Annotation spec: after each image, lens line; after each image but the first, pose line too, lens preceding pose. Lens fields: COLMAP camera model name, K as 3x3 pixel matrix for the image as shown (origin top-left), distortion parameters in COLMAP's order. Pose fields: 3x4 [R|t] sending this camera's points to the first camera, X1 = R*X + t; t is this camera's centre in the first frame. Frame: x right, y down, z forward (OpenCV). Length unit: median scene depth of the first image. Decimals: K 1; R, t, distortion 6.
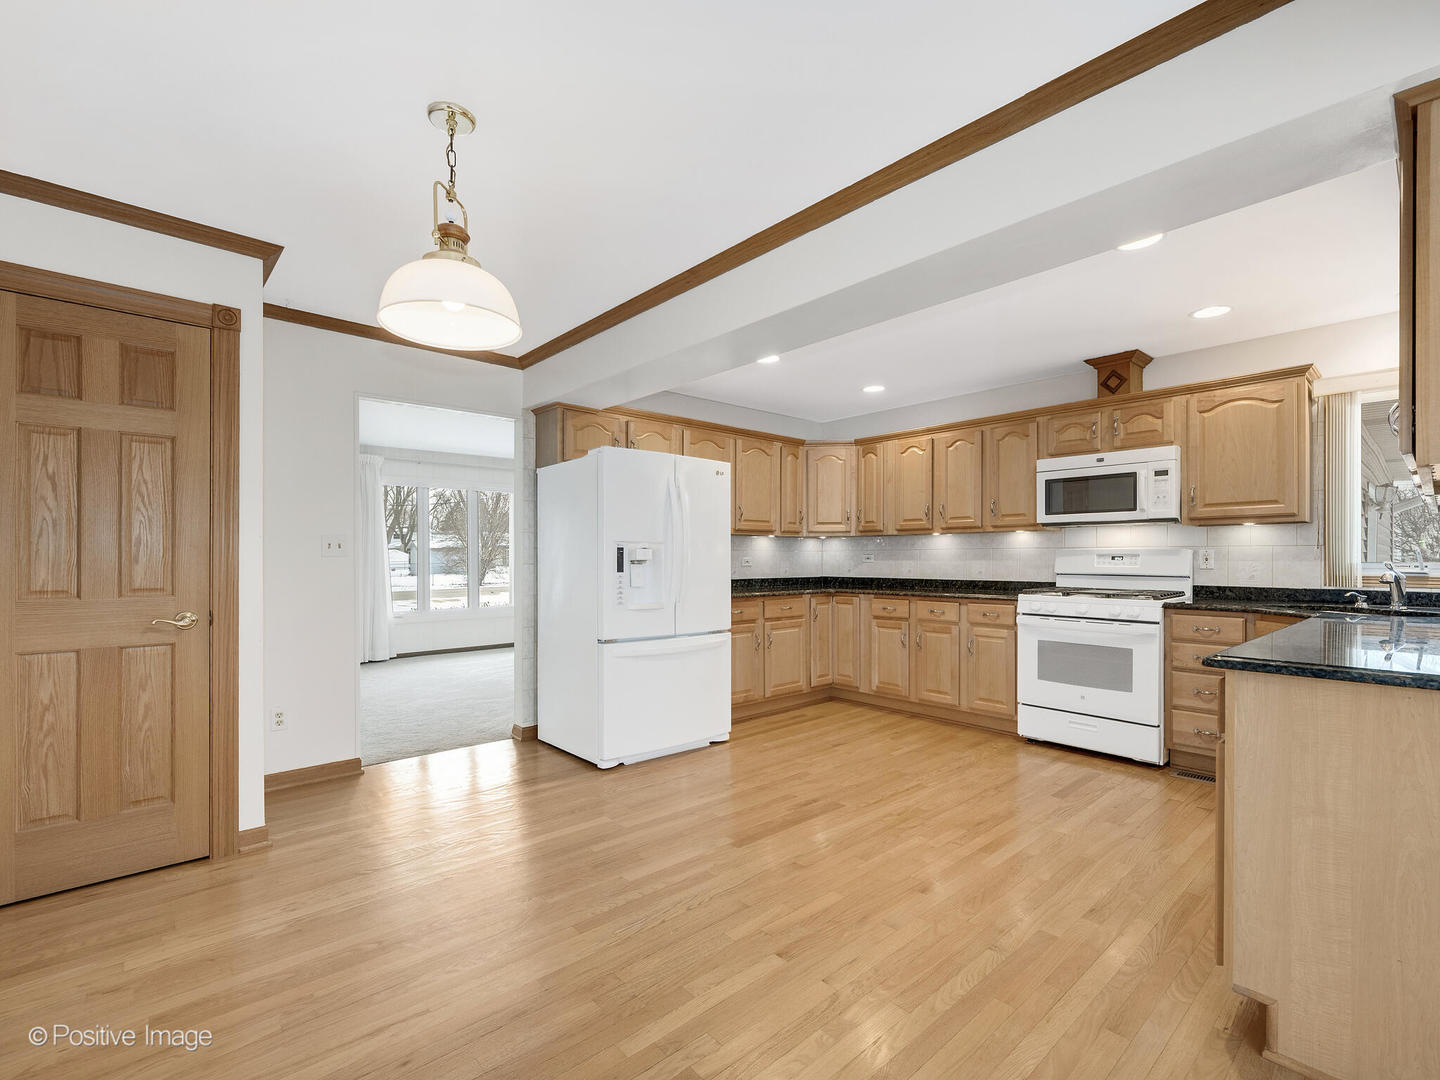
lens RADIAL K [[658.7, 0, 726.0], [0, 658.7, 559.4], [0, 0, 1]] dist [0.006338, -0.000162]
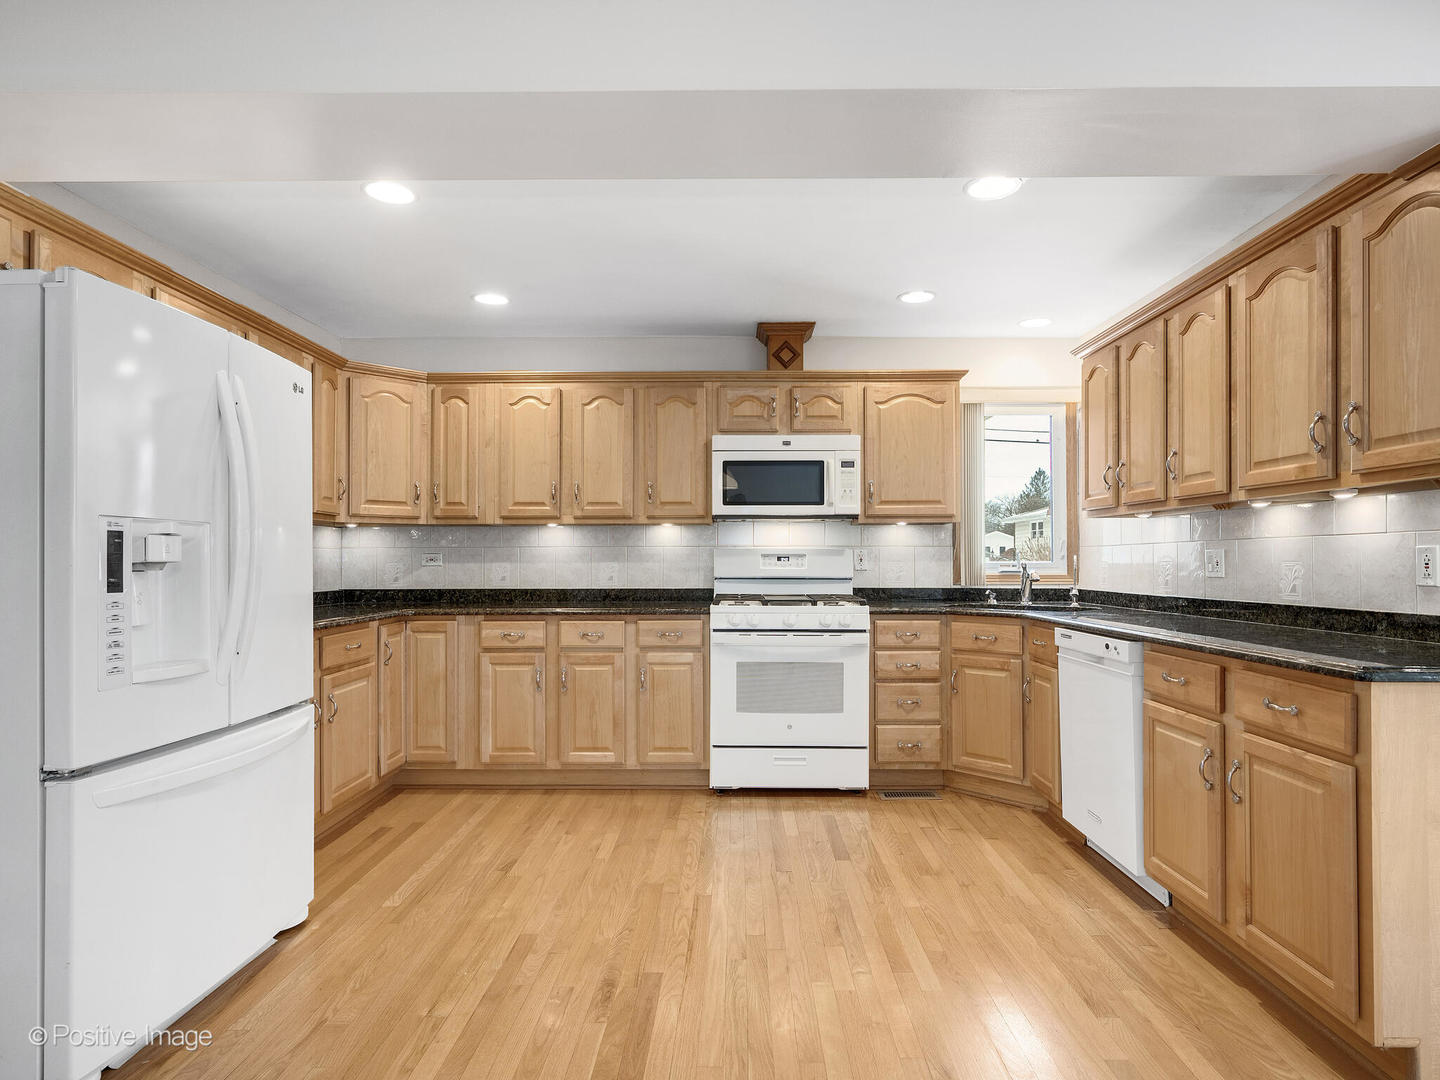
lens RADIAL K [[804.7, 0, 730.9], [0, 804.7, 553.5], [0, 0, 1]] dist [0.007671, -0.001462]
pose [[0.679011, 0.005265, 0.734110, -0.233866], [0.003011, 0.999946, -0.009957, 0.001496], [-0.734122, 0.008971, 0.678958, 0.340465]]
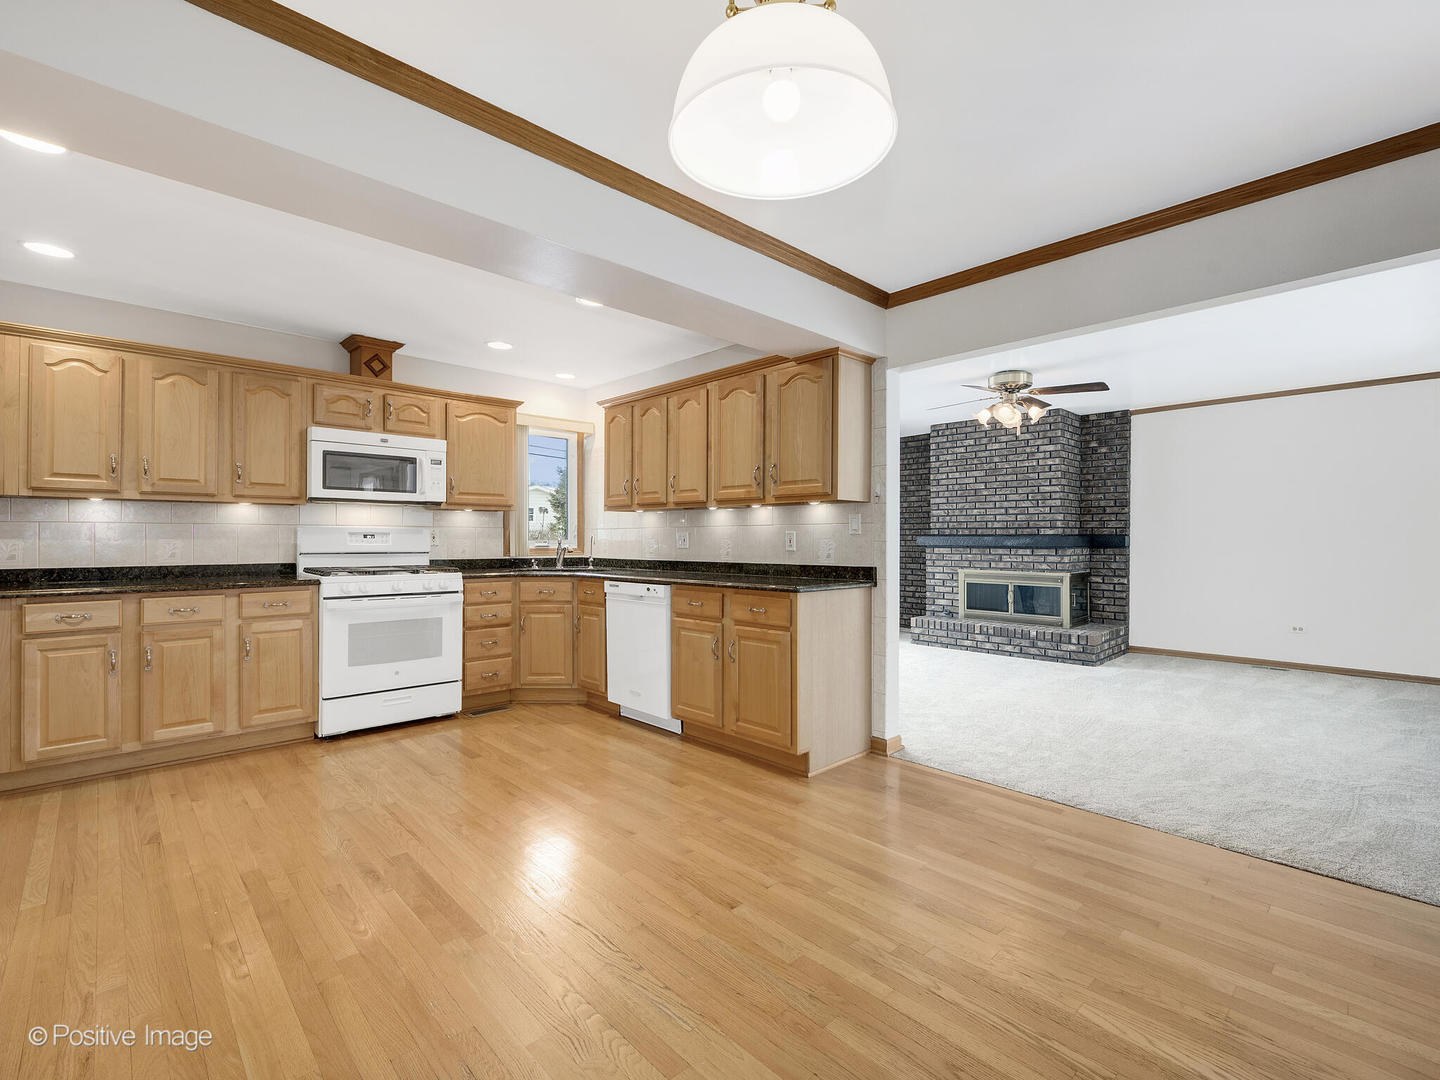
lens RADIAL K [[658.7, 0, 728.1], [0, 658.7, 535.9], [0, 0, 1]] dist [0.006338, -0.000162]
pose [[-0.022162, 0.003761, 0.999747, -0.454454], [0.000877, 0.999993, -0.003743, 0.001772], [-0.999754, 0.000794, -0.022165, 0.474828]]
